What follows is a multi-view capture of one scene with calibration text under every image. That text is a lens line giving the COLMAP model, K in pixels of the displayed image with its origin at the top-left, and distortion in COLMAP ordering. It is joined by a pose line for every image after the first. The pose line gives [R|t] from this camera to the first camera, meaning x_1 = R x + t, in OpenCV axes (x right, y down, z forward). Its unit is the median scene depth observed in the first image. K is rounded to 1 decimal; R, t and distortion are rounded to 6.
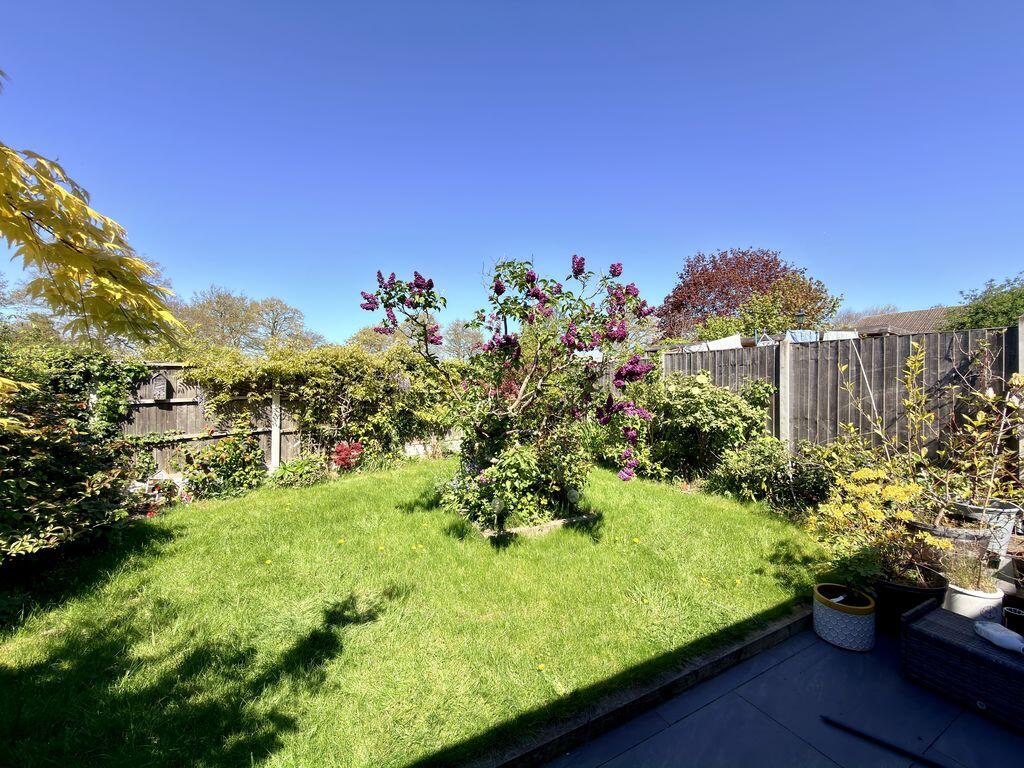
lens RADIAL K [[408.1, 0, 513.5], [0, 408.1, 385.5], [0, 0, 1]] dist [-0.001756, -0.000252]
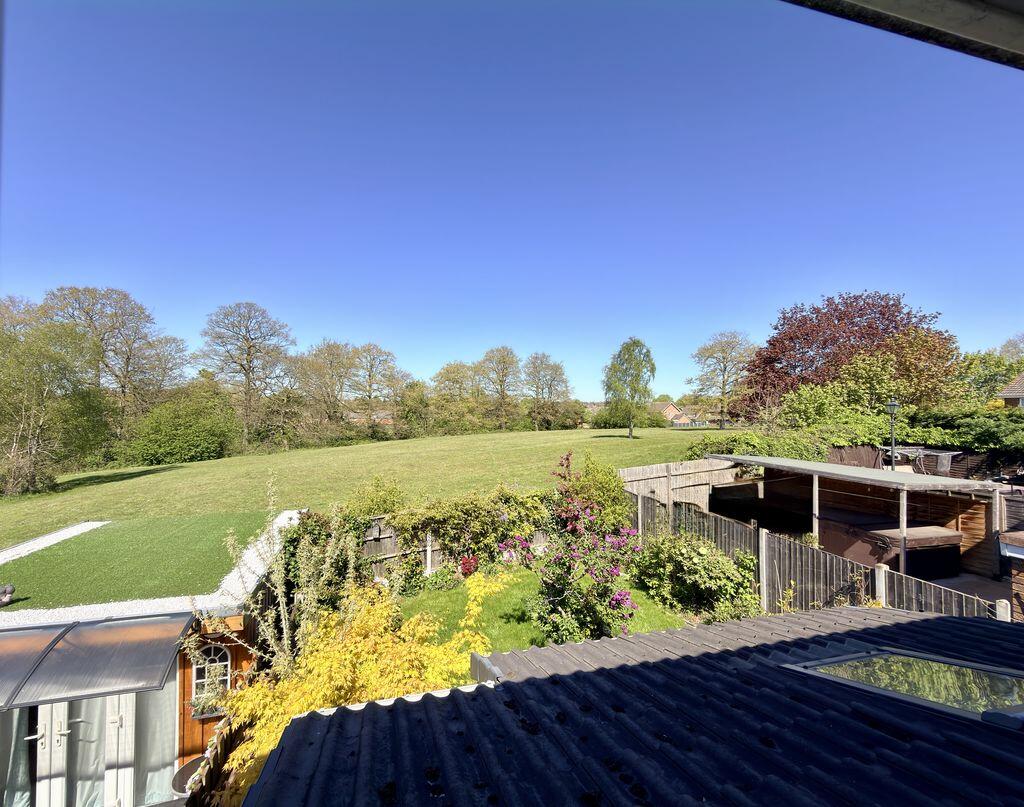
lens RADIAL K [[428.1, 0, 487.8], [0, 428.1, 405.0], [0, 0, 1]] dist [-0.000163, -0.000269]
pose [[0.969271, -0.002518, -0.245981, 0.072336], [-0.000402, 0.999930, -0.011821, -0.453233], [0.245994, 0.011556, 0.969202, -0.621504]]
